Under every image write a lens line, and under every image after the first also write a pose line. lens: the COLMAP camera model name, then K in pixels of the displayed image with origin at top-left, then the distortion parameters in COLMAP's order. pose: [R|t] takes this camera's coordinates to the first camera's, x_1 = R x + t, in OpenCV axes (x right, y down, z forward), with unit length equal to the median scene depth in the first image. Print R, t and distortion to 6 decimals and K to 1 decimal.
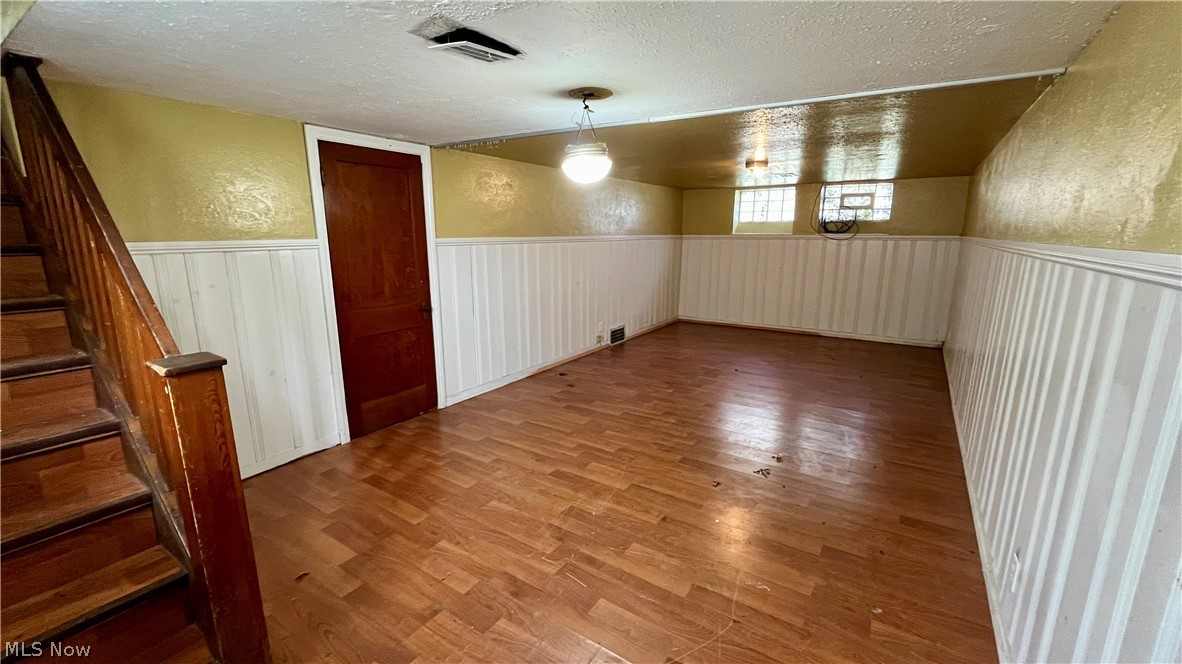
lens RADIAL K [[478.4, 0, 590.9], [0, 478.4, 333.0], [0, 0, 1]] dist [-0.002178, -0.000287]
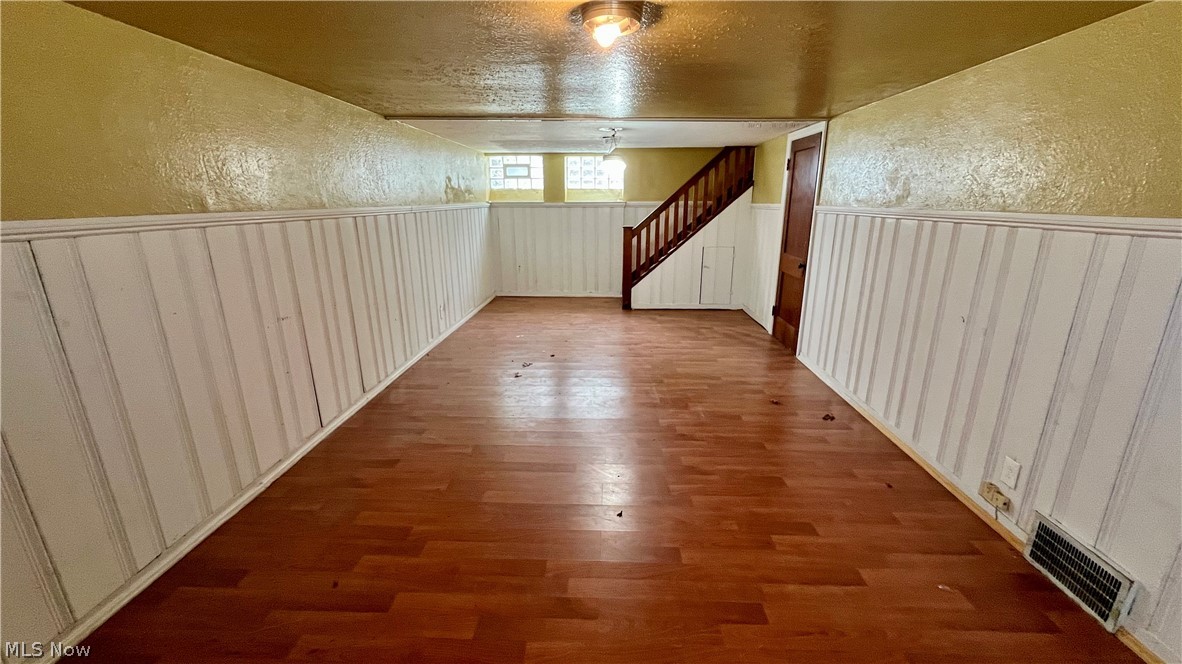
lens RADIAL K [[478.4, 0, 592.0], [0, 478.4, 334.9], [0, 0, 1]] dist [-0.002178, -0.000287]
pose [[-0.851908, 0.144255, -0.503432, 0.573025], [-0.106831, 0.893228, 0.436727, -0.288328], [0.512679, 0.425833, -0.745537, 1.350415]]
